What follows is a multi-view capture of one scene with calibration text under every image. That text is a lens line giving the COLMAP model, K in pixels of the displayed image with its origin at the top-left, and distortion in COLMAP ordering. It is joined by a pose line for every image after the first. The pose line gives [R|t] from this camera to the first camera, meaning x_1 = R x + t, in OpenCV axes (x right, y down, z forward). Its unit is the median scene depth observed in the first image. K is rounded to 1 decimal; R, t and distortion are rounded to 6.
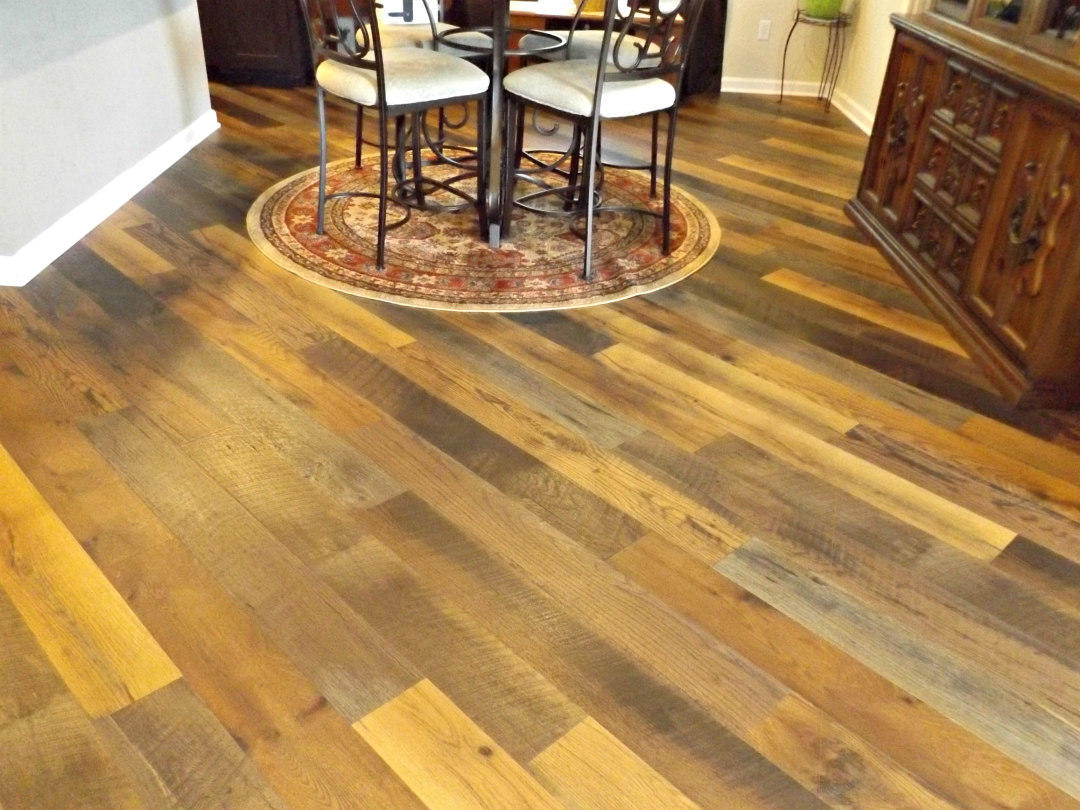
lens RADIAL K [[830.1, 0, 540.0], [0, 830.1, 405.0], [0, 0, 1]] dist [-0.007762, -0.000745]
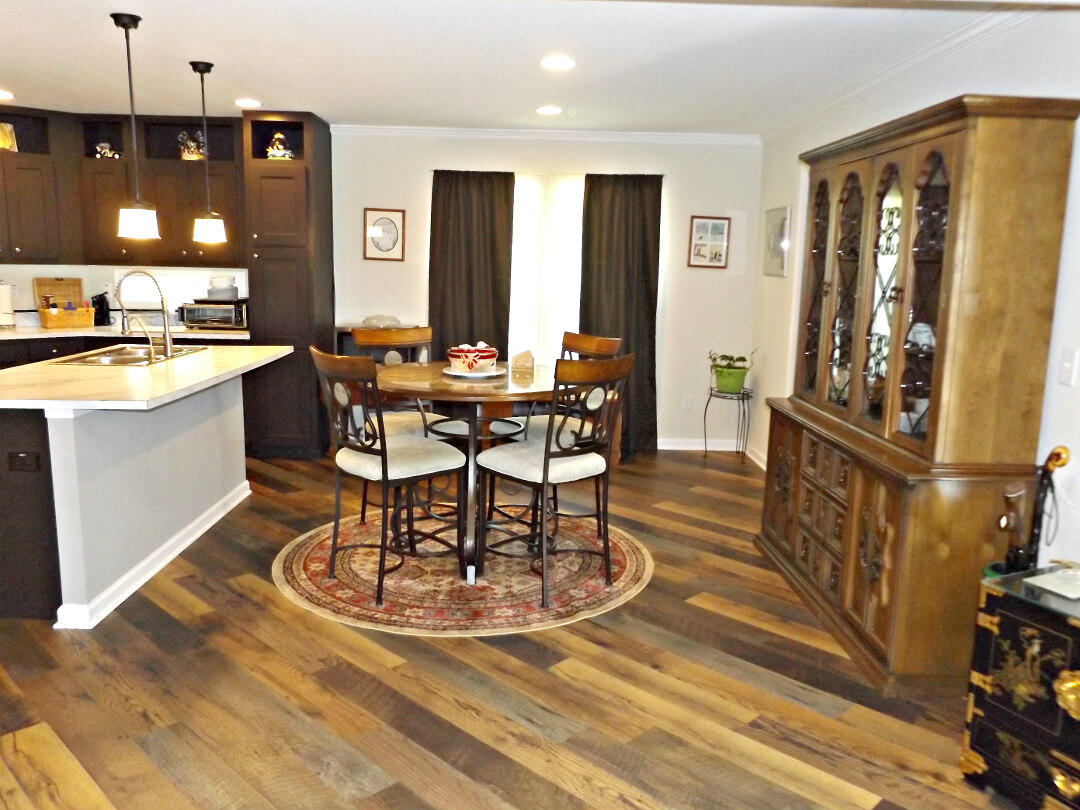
lens RADIAL K [[830.1, 0, 540.0], [0, 830.1, 405.0], [0, 0, 1]] dist [-0.007762, -0.000745]
pose [[0.999293, -0.033088, 0.017832, 0.037915], [0.037398, 0.922776, -0.383519, 0.047646], [-0.003765, 0.383915, 0.923361, -0.275986]]
